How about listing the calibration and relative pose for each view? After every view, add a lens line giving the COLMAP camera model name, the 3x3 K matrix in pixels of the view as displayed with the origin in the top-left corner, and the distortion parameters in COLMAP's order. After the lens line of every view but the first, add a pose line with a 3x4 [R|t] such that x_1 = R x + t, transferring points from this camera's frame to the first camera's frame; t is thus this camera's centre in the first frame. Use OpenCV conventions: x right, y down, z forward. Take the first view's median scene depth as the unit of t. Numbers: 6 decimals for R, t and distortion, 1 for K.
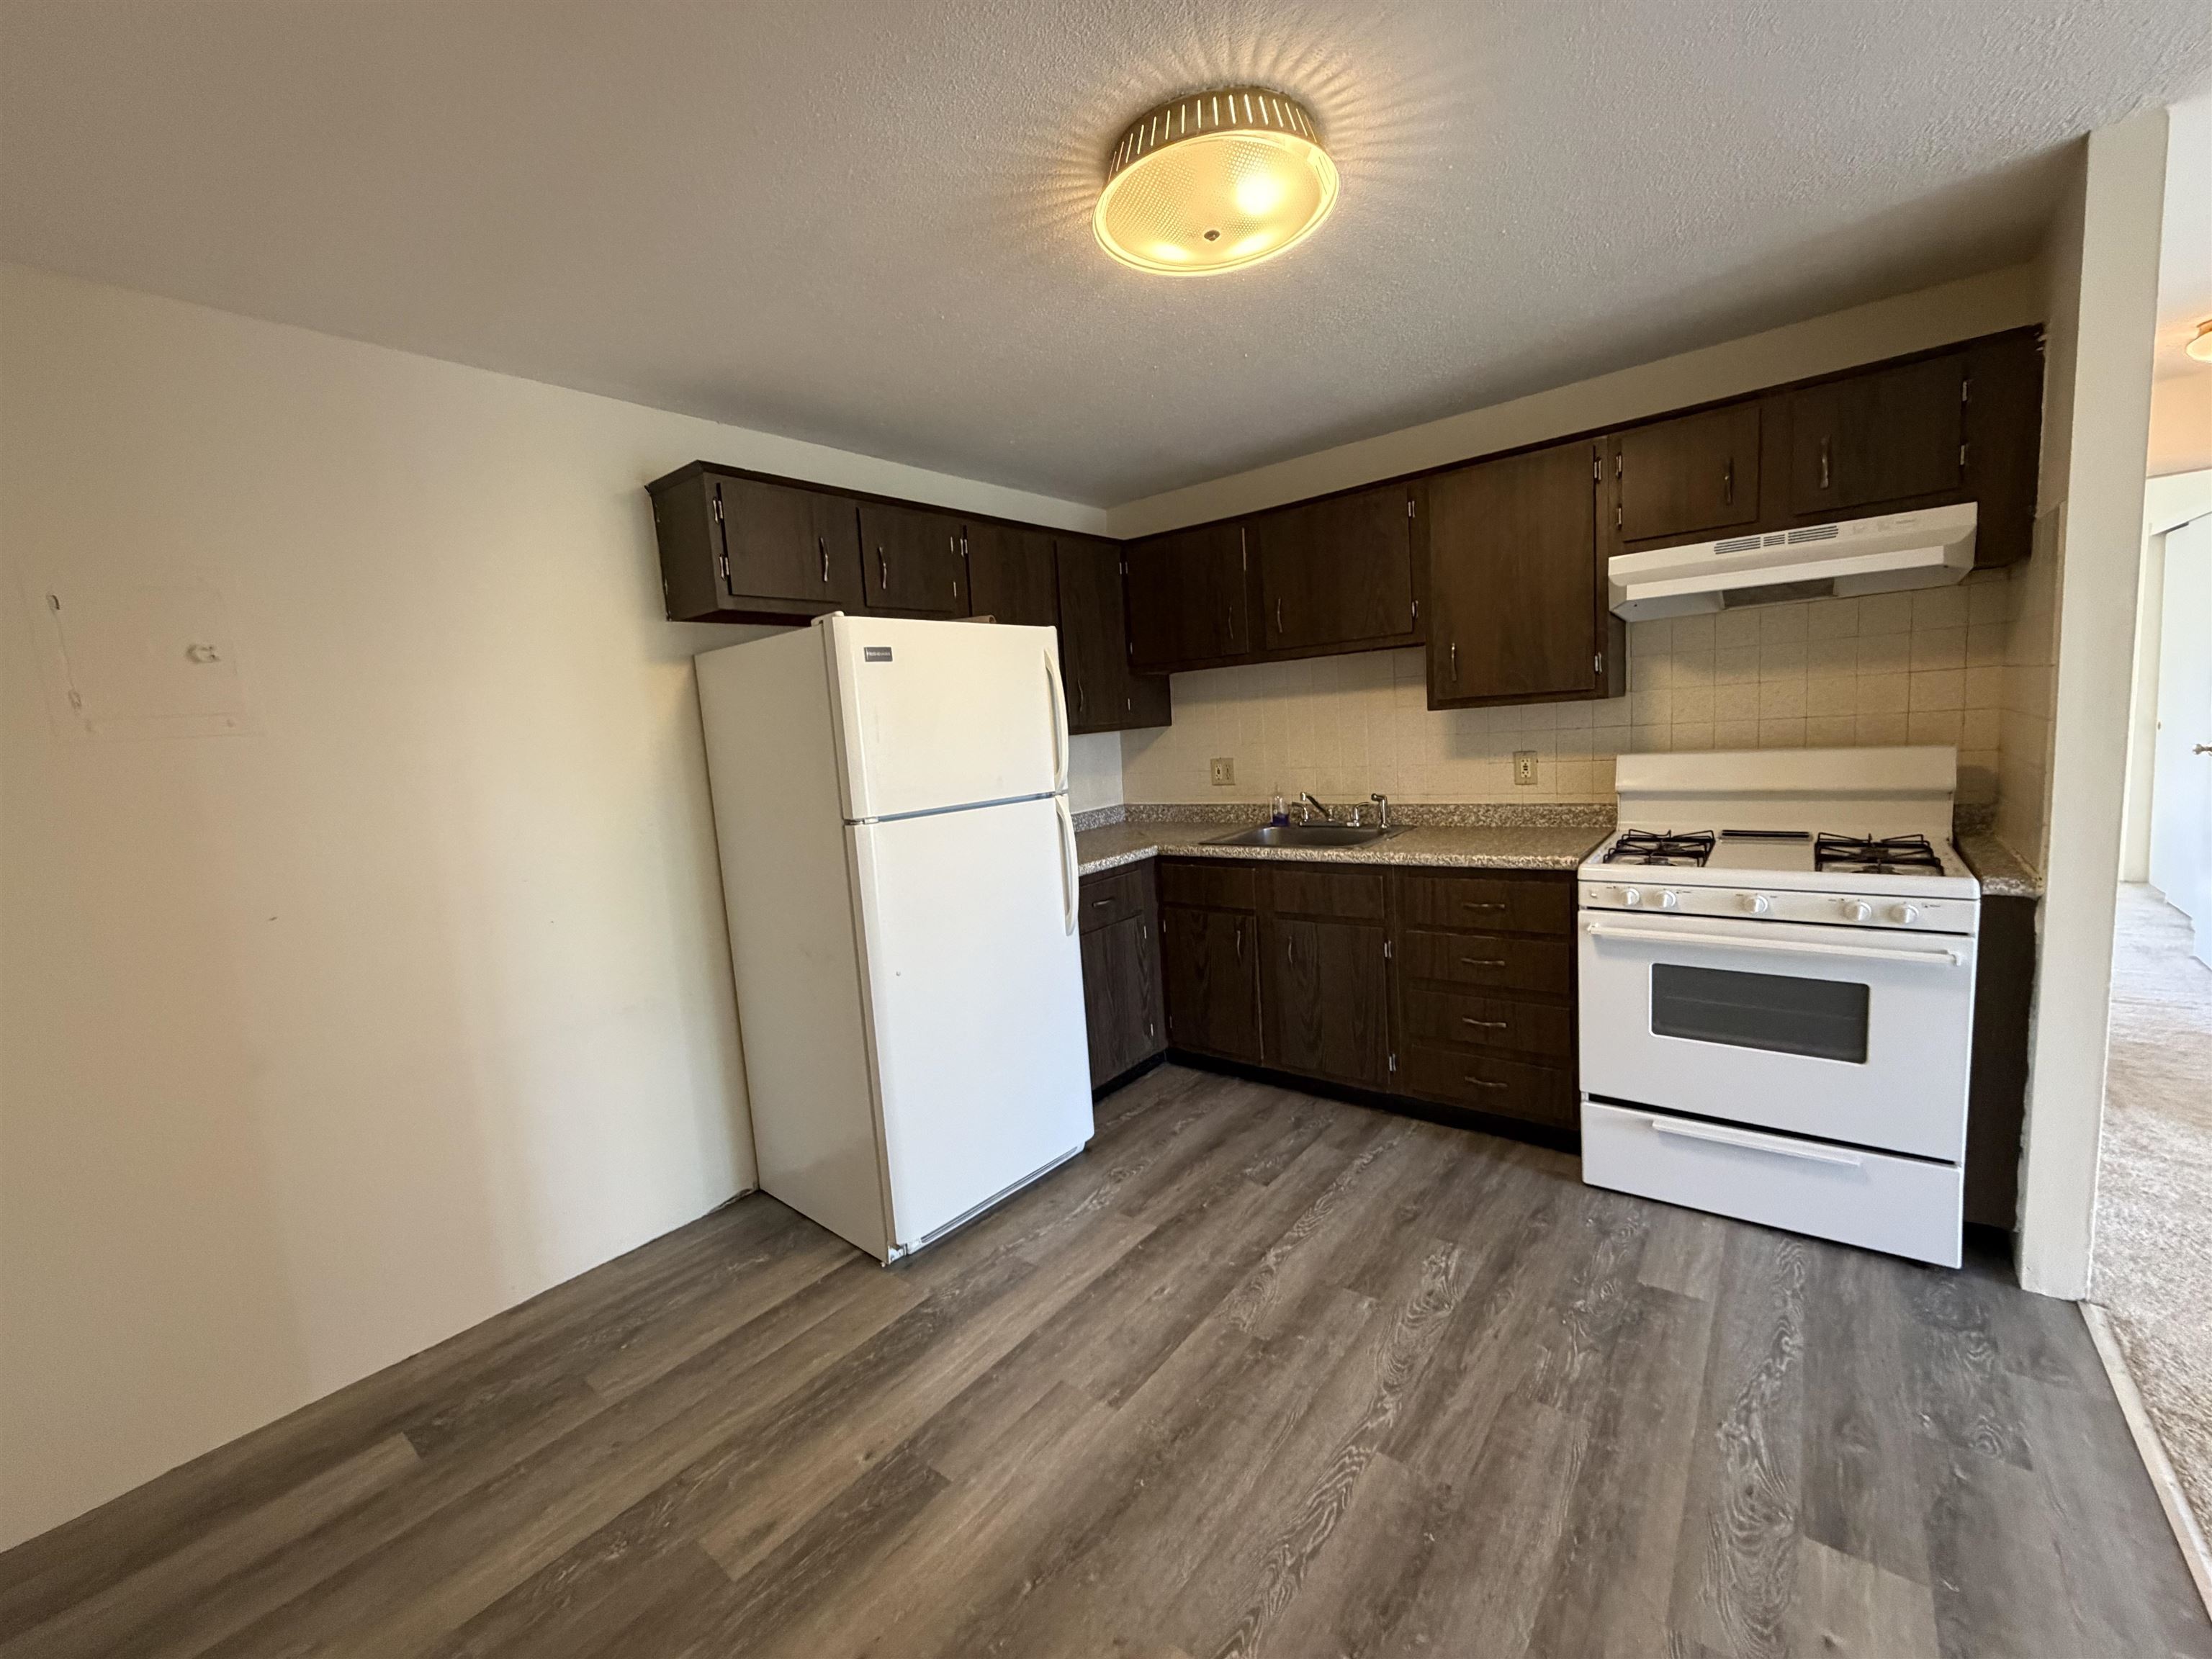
lens RADIAL K [[882.2, 0, 1102.9], [0, 882.2, 831.6], [0, 0, 1]] dist [0.001725, -0.000052]
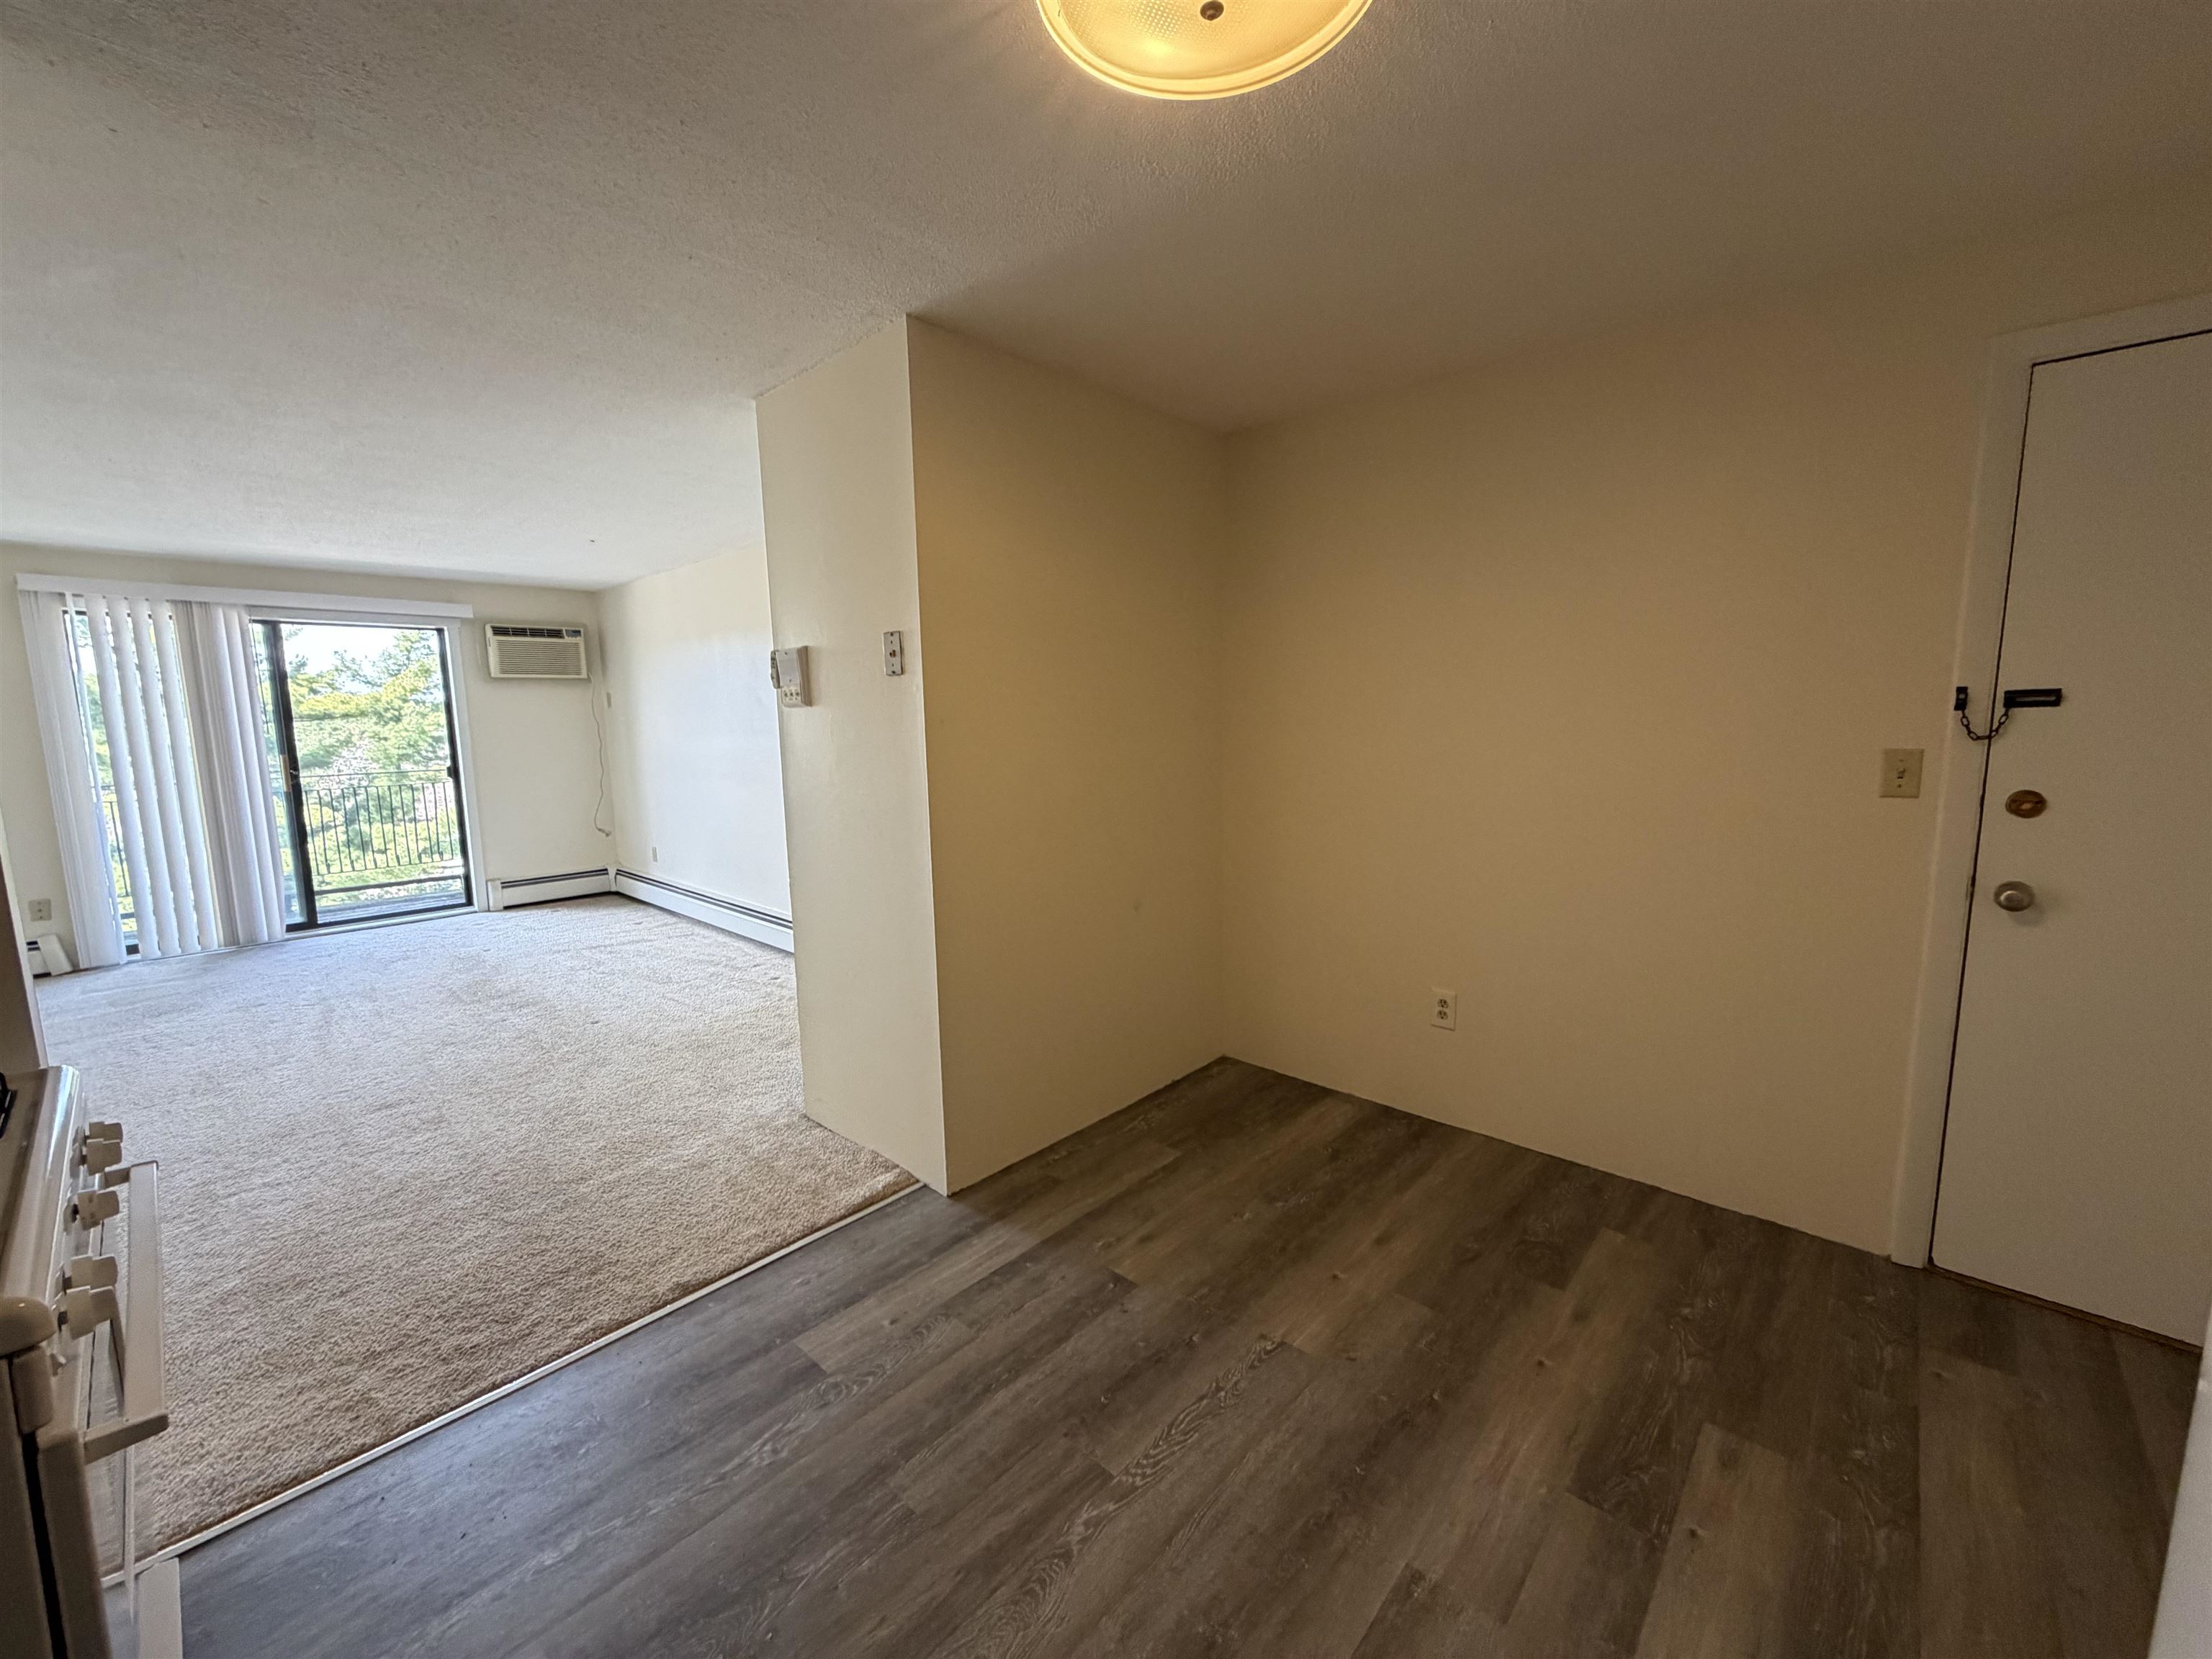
lens RADIAL K [[882.2, 0, 1102.3], [0, 882.2, 825.3], [0, 0, 1]] dist [0.001725, -0.000052]
pose [[-0.994118, 0.076307, 0.076855, 0.196717], [0.092822, 0.965924, 0.241610, -0.231084], [-0.055800, 0.247323, -0.967325, 1.777116]]
